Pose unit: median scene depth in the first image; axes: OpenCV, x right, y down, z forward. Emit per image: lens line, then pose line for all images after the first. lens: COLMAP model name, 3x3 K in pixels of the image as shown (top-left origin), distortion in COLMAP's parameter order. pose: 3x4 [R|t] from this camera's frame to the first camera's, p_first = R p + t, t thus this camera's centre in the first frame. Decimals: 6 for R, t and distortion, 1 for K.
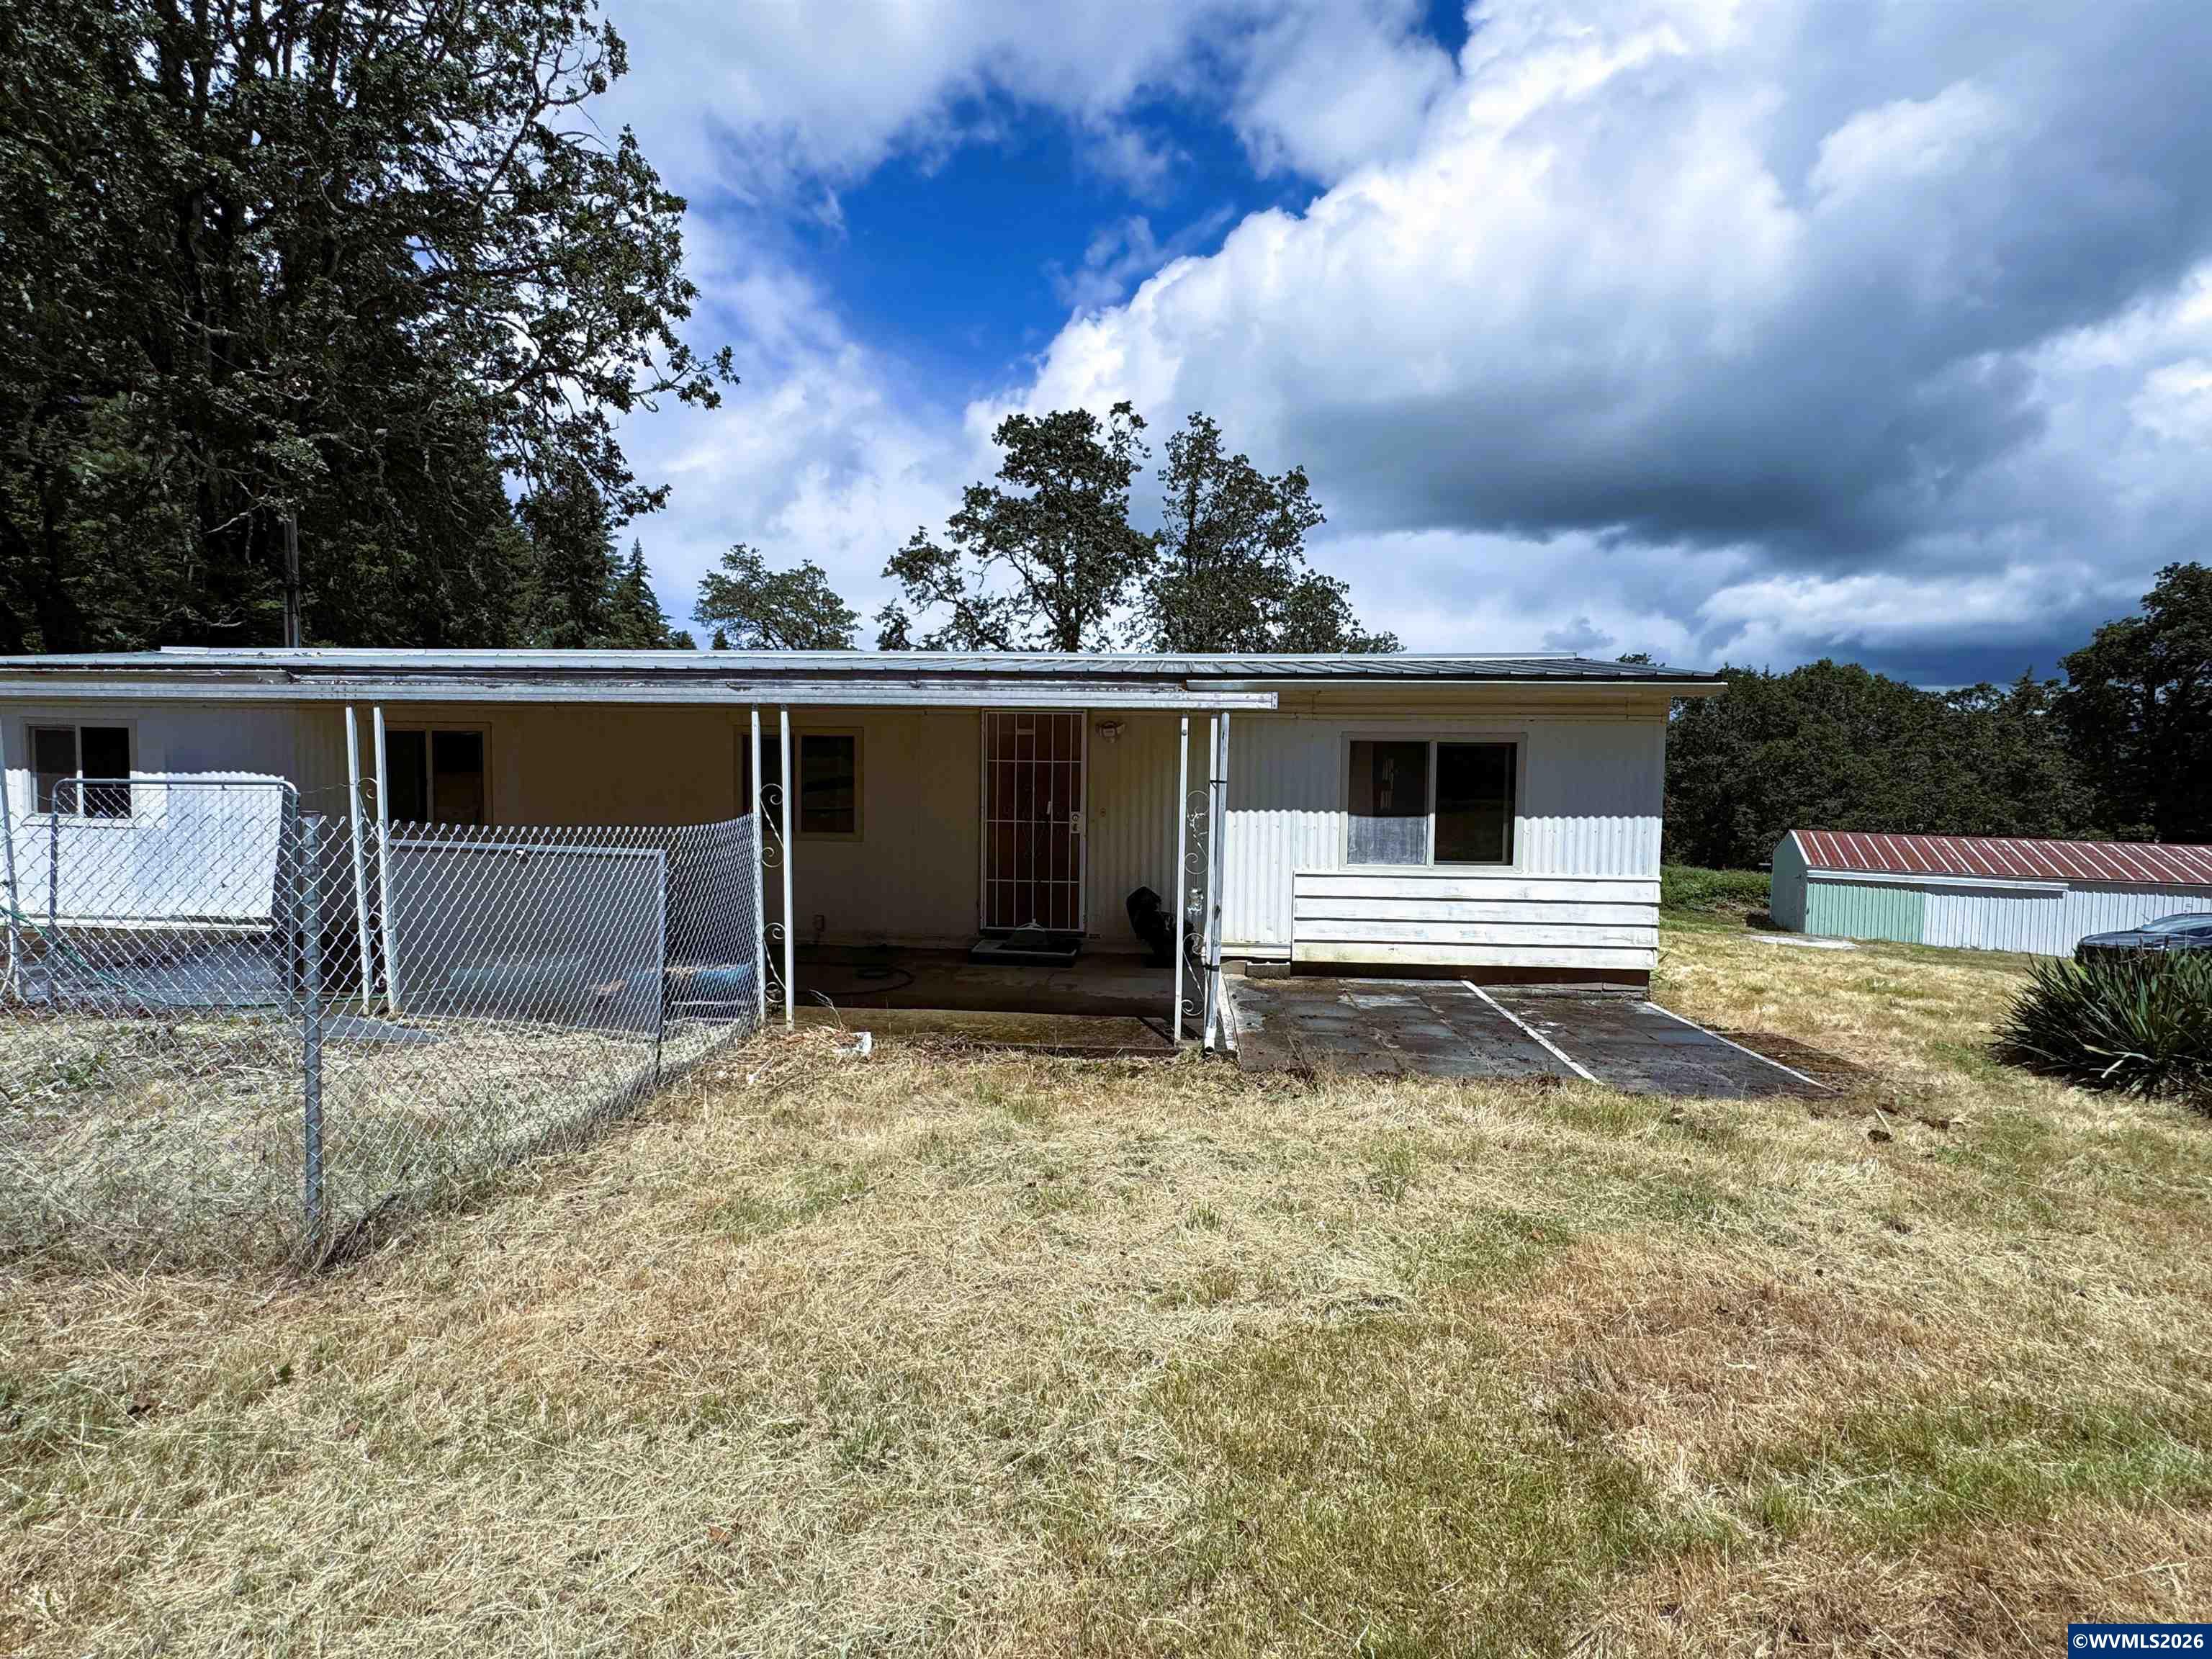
lens RADIAL K [[1020.6, 0, 1106.0], [0, 1020.6, 829.5], [0, 0, 1]] dist [-0.004402, -0.000202]
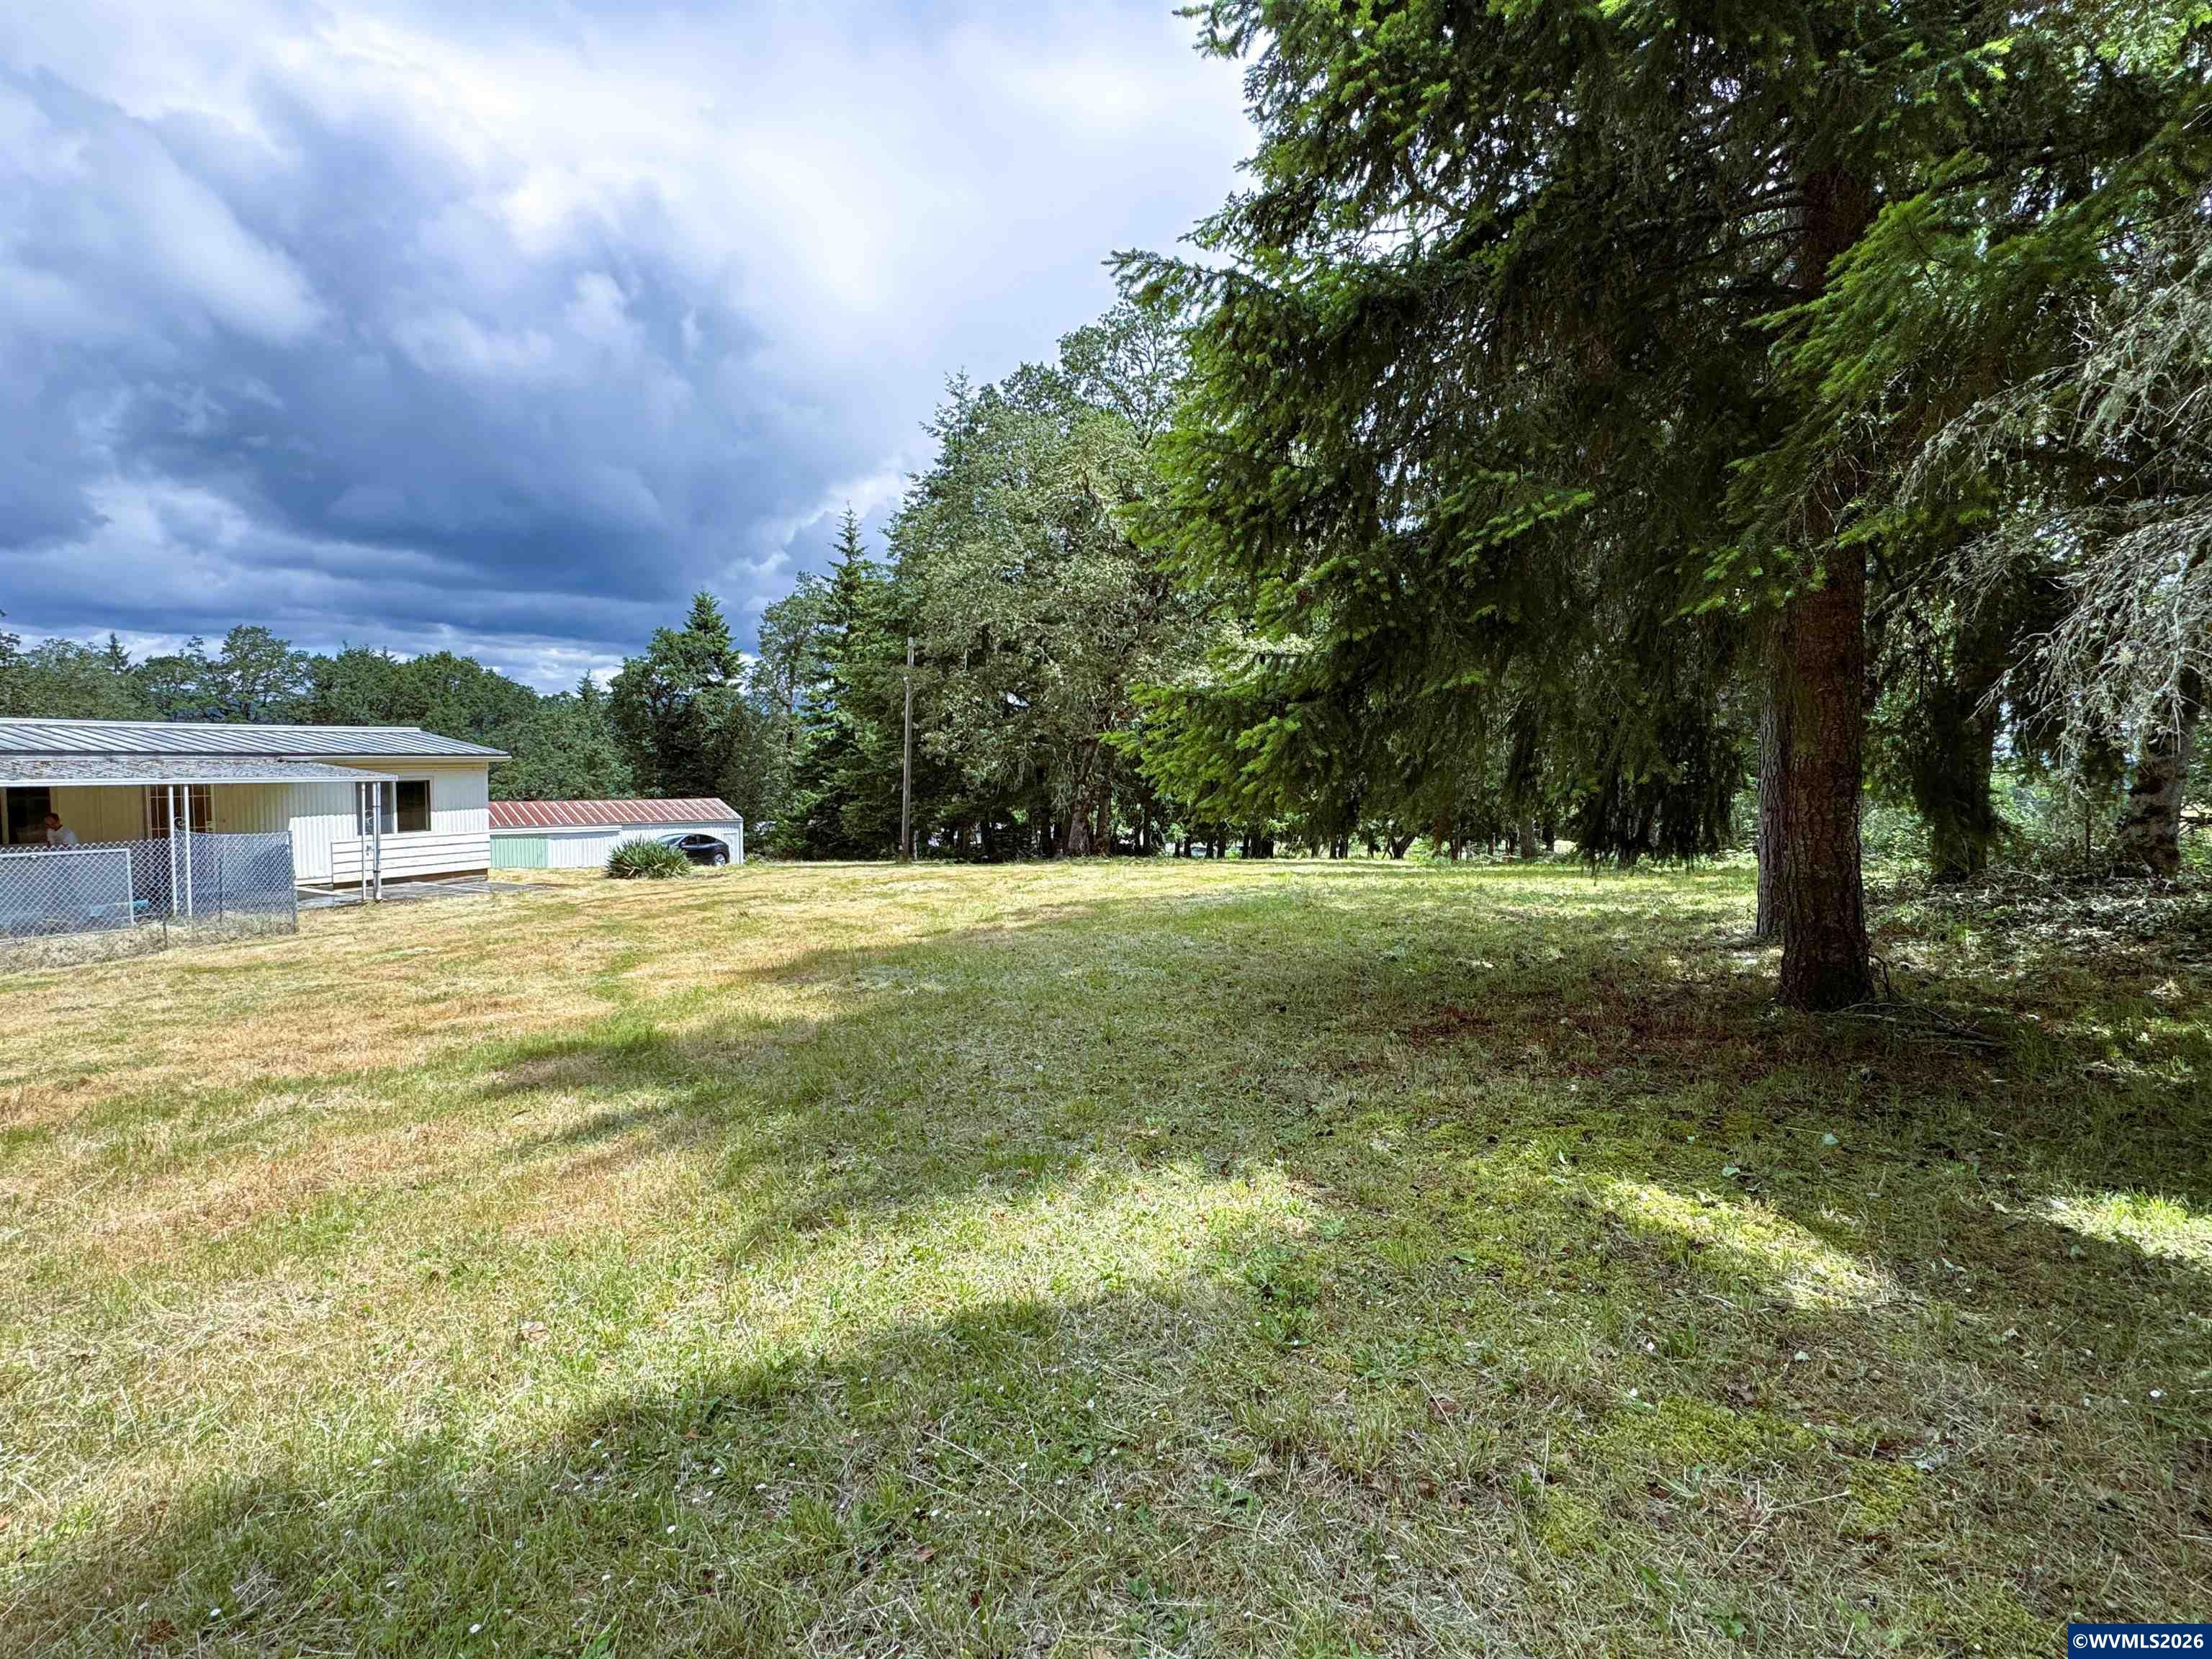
lens RADIAL K [[1020.6, 0, 1106.0], [0, 1020.6, 829.5], [0, 0, 1]] dist [-0.004402, -0.000202]
pose [[0.359615, -0.074617, 0.930112, -0.586671], [0.042607, 0.997071, 0.063515, -0.024589], [-0.932127, 0.016788, 0.361741, -0.628521]]
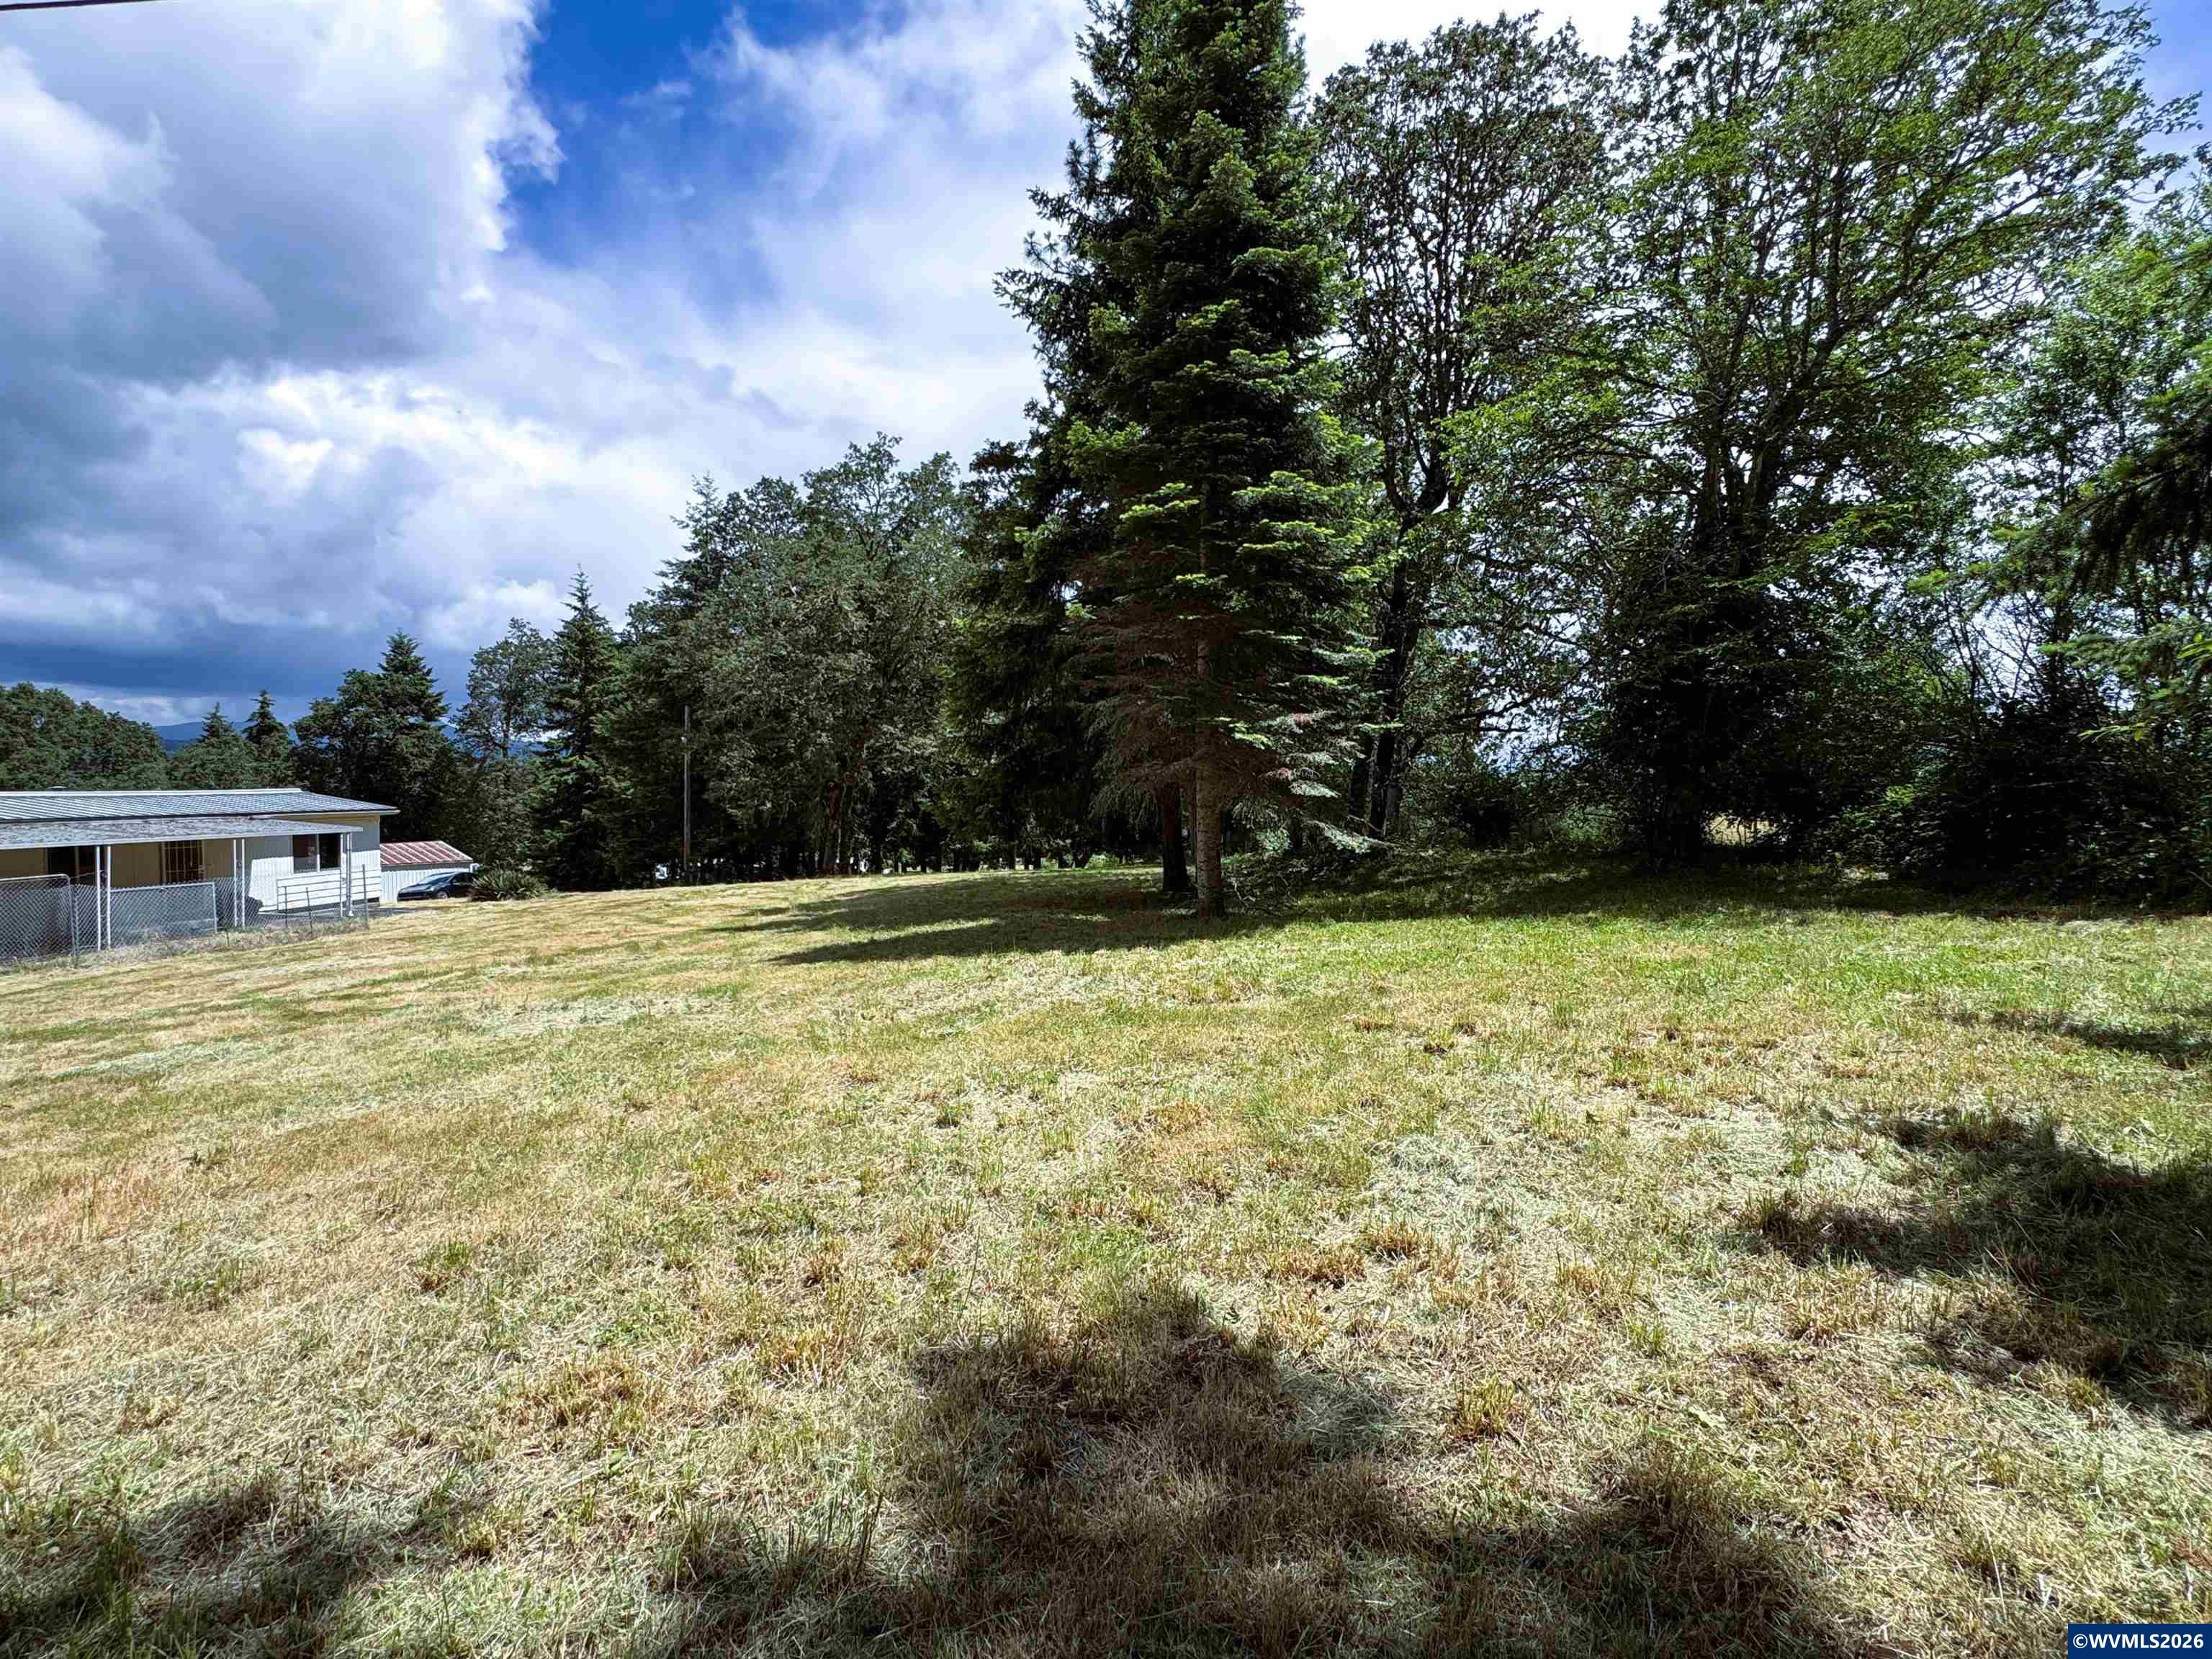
lens RADIAL K [[1020.6, 0, 1106.0], [0, 1020.6, 829.5], [0, 0, 1]] dist [-0.004402, -0.000202]
pose [[0.081774, -0.055759, 0.995090, -1.176080], [0.059717, 0.996914, 0.050954, -0.049039], [-0.994860, 0.055257, 0.084851, -0.756028]]
